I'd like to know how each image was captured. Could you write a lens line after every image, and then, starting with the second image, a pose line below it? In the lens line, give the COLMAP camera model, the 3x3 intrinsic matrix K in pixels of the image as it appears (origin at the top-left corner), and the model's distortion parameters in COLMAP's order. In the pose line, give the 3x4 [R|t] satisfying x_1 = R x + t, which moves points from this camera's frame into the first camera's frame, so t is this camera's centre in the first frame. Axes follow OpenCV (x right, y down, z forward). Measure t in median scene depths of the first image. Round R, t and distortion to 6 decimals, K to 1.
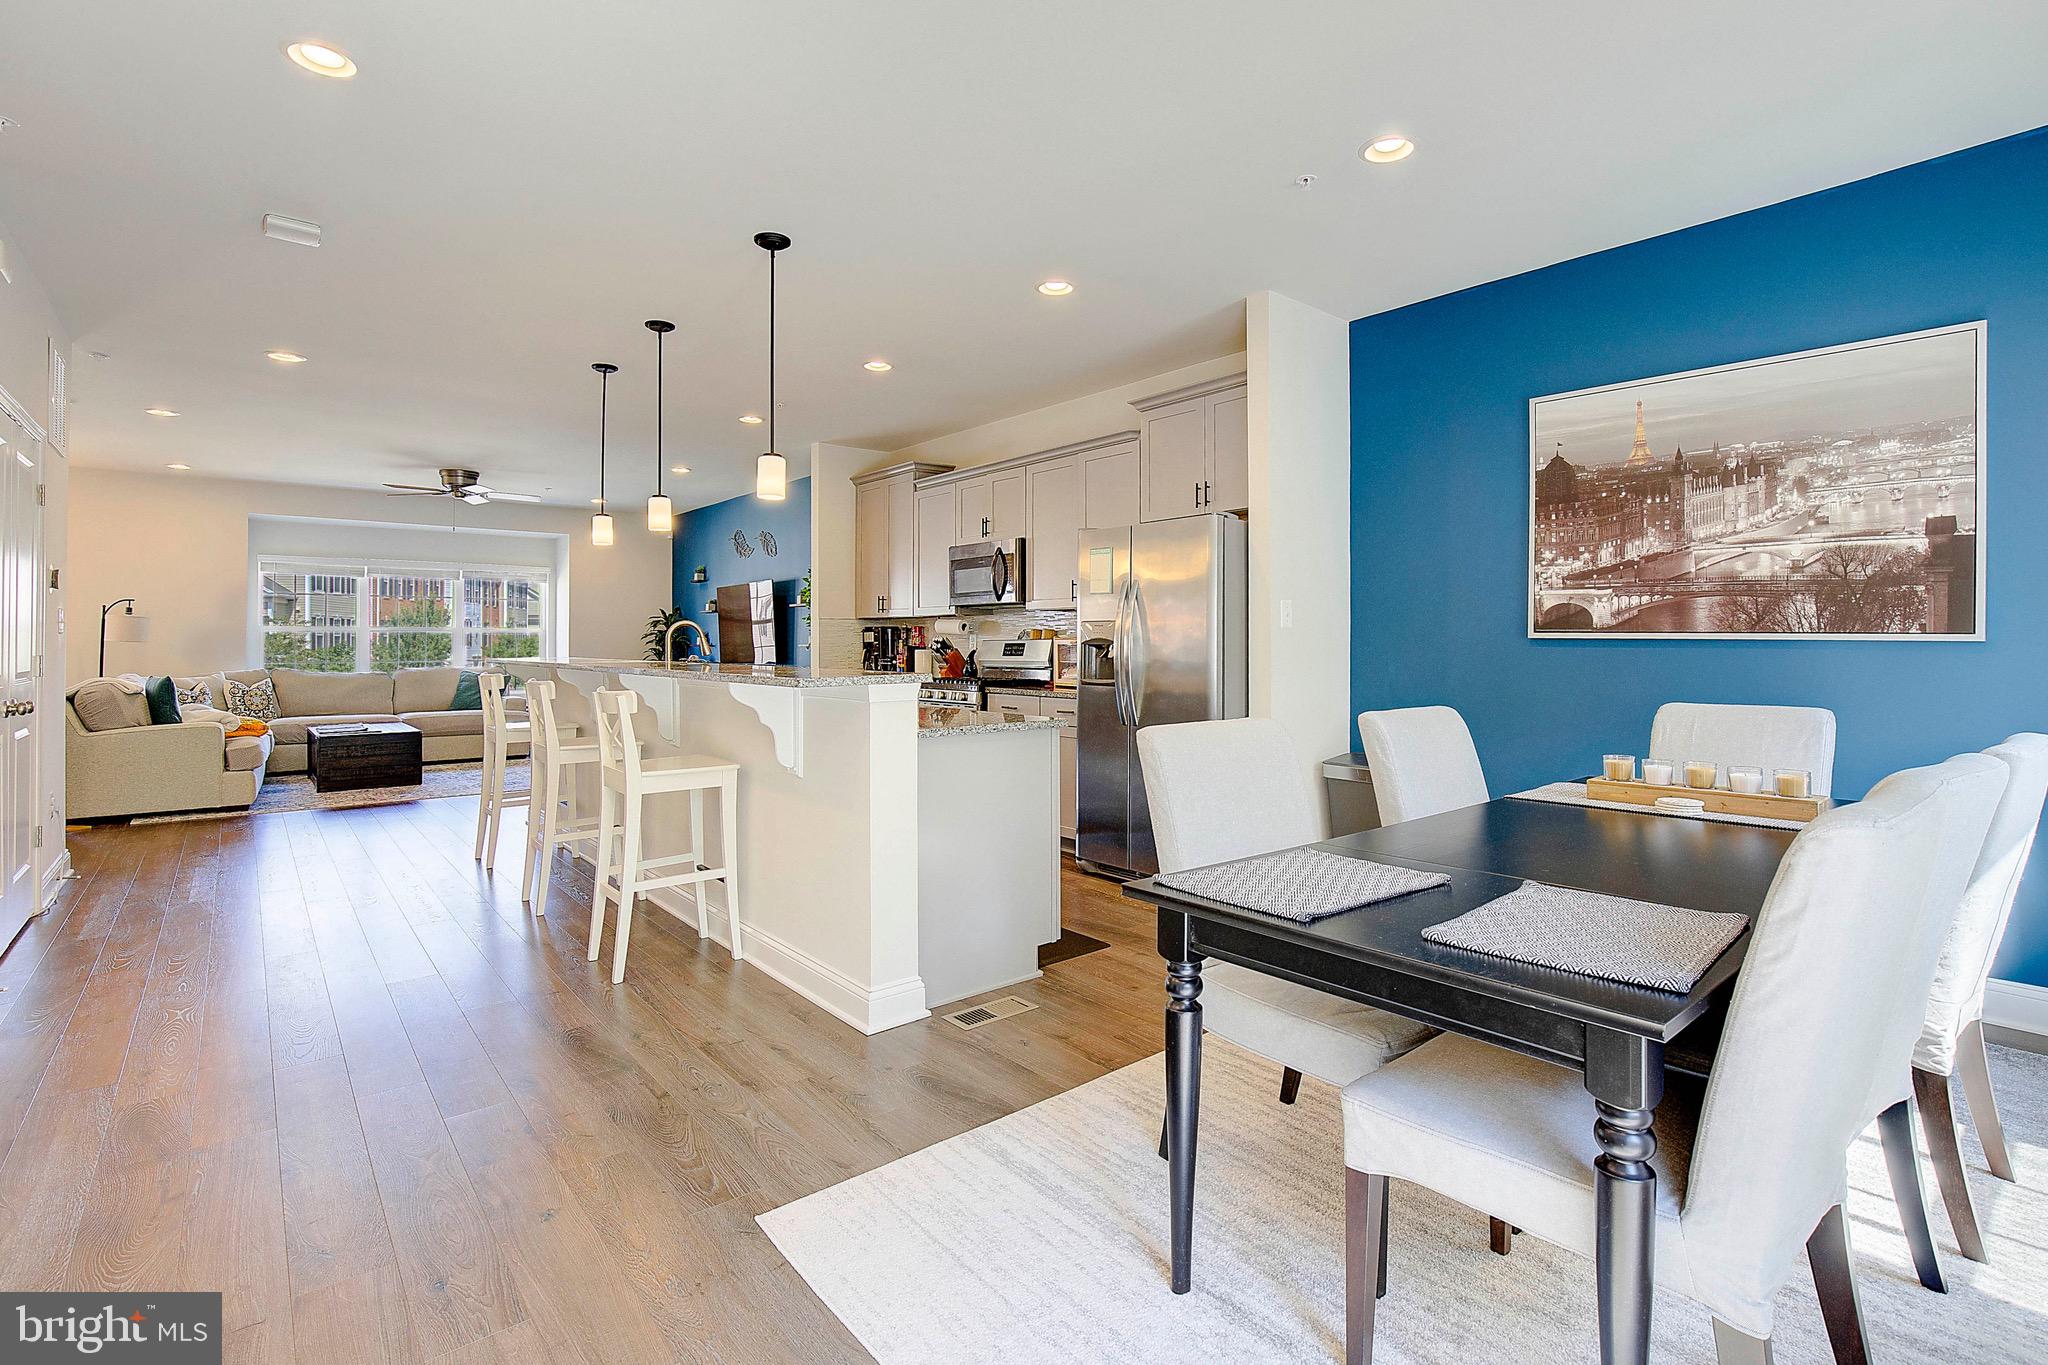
lens RADIAL K [[965.7, 0, 1036.8], [0, 965.7, 641.1], [0, 0, 1]] dist [-0.000591, 0.000300]
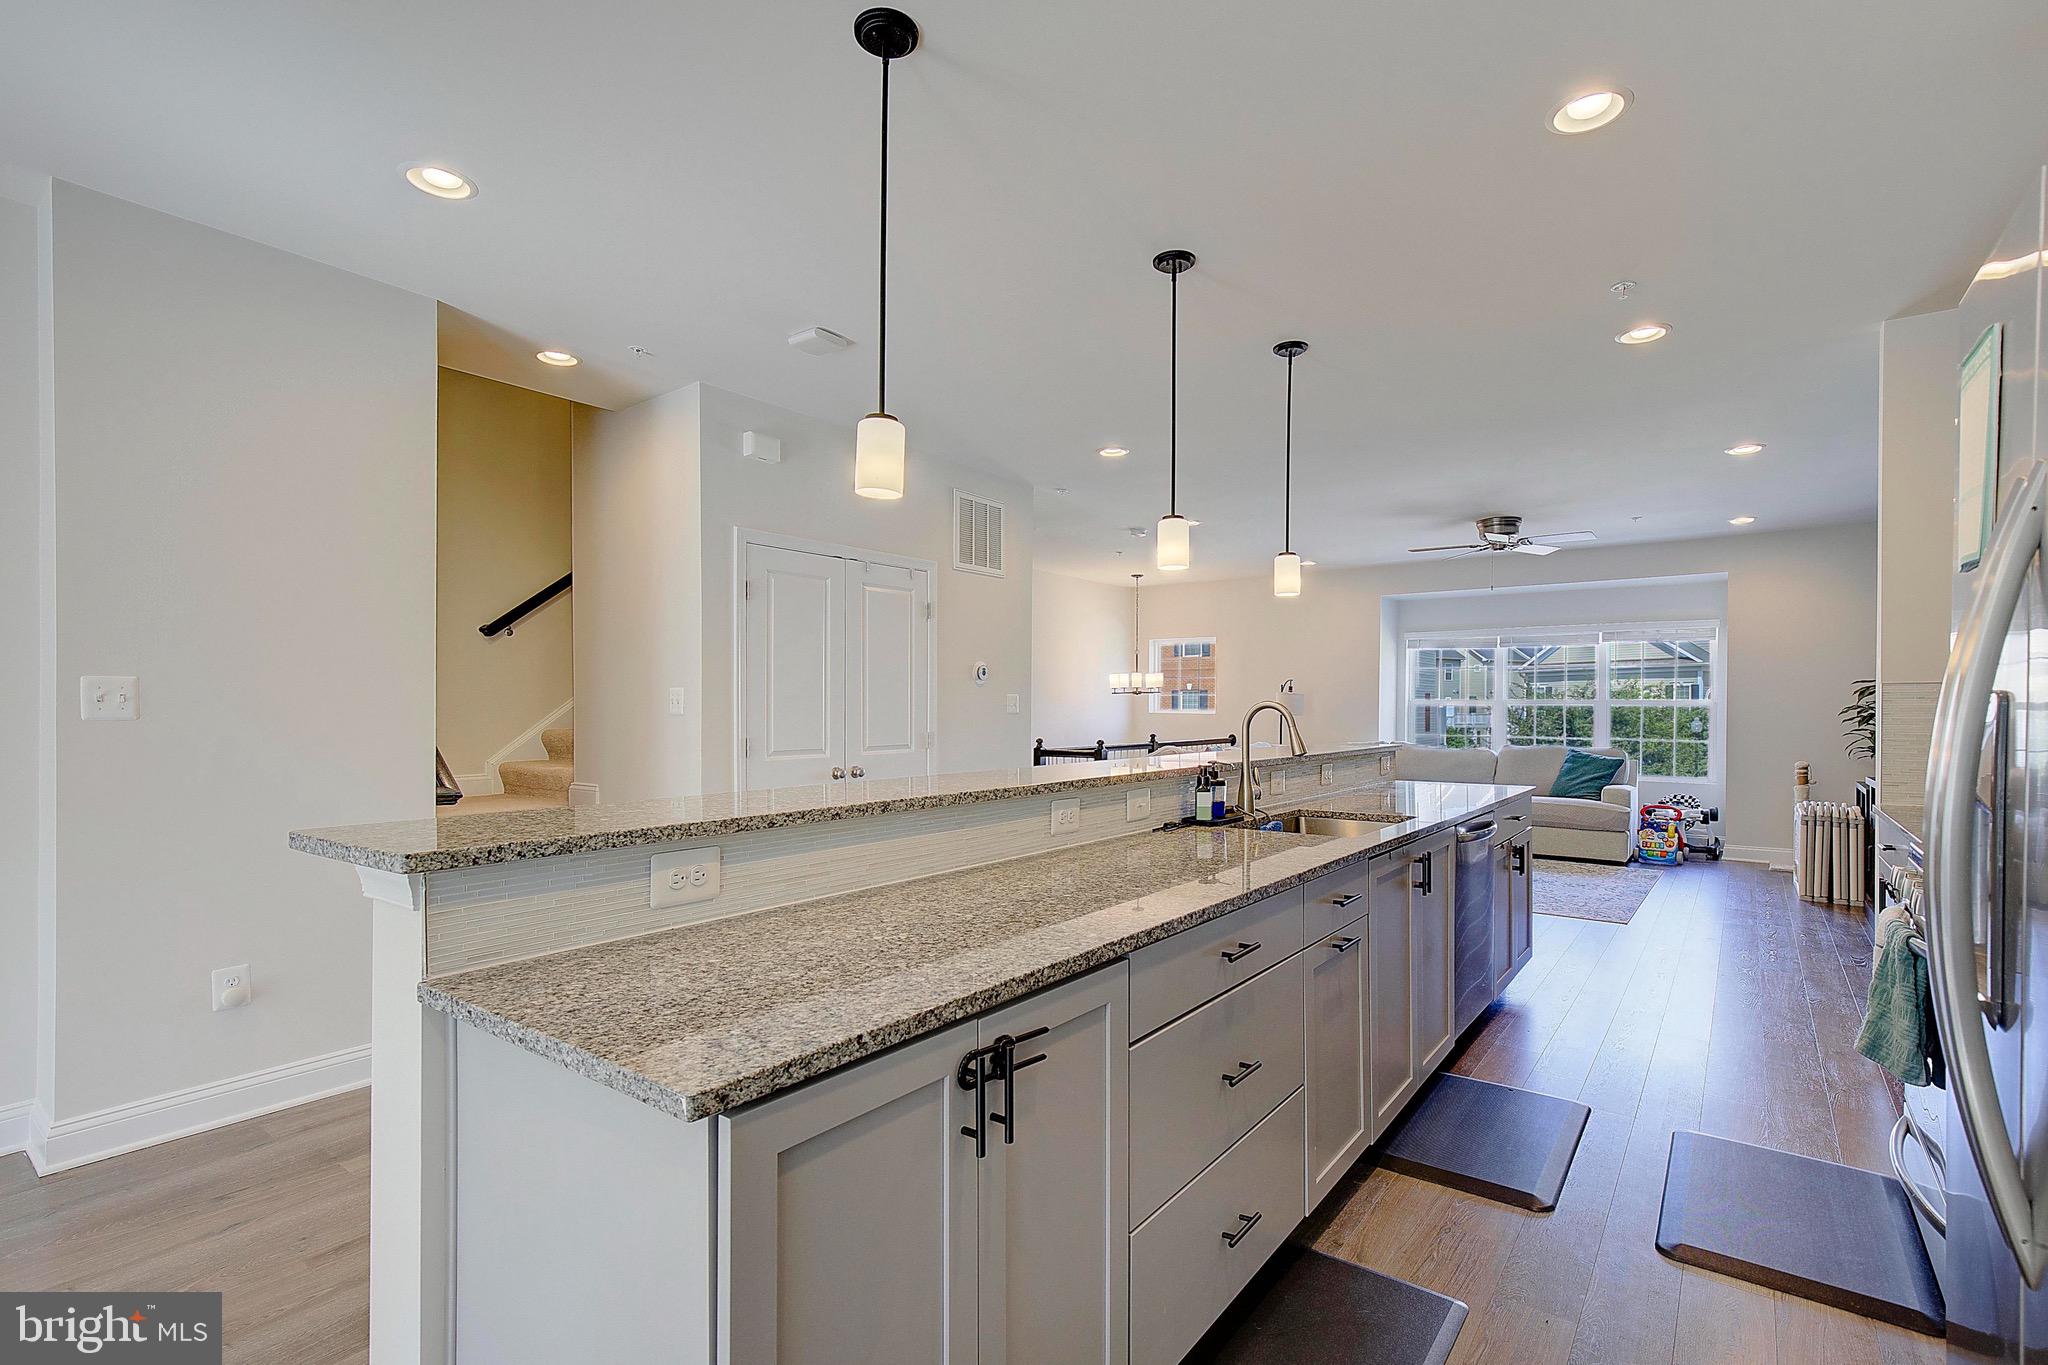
lens RADIAL K [[940.6, 0, 1036.6], [0, 940.6, 721.6], [0, 0, 1]] dist [0.015848, 0.000021]
pose [[0.237211, 0.016278, -0.971322, 0.155479], [-0.001402, 0.999864, 0.016414, -0.012419], [0.971457, -0.002532, 0.237201, 0.518415]]
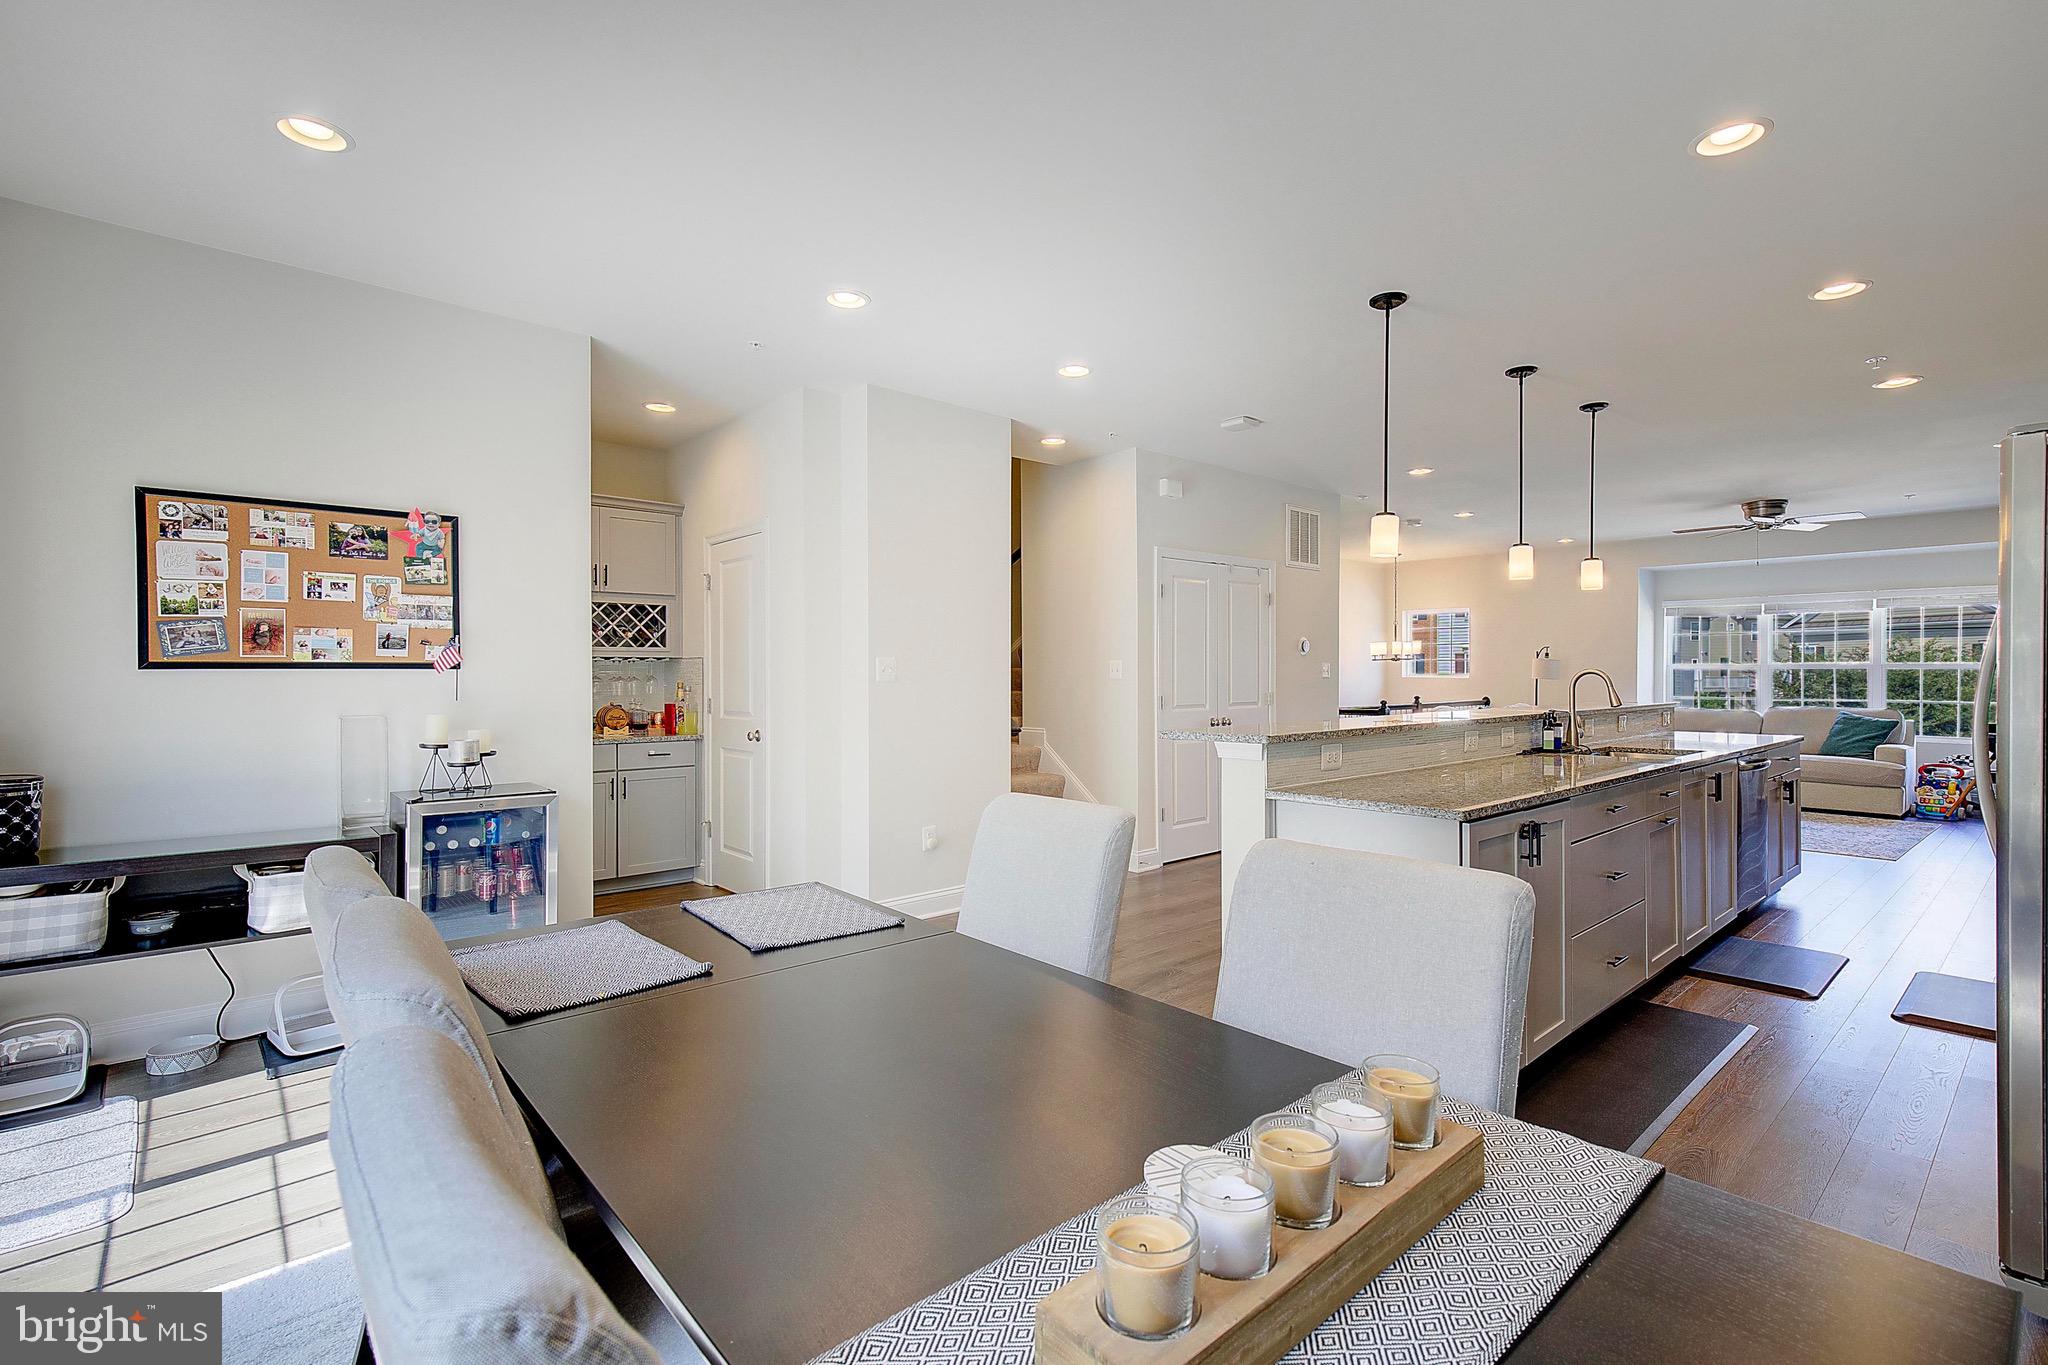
lens RADIAL K [[936.2, 0, 1043.2], [0, 936.2, 679.4], [0, 0, 1]] dist [0.013629, 0.000143]
pose [[0.047466, 0.009018, -0.998832, 0.380429], [0.002017, 0.999956, 0.009124, -0.014512], [0.998871, -0.002448, 0.047446, 0.319332]]
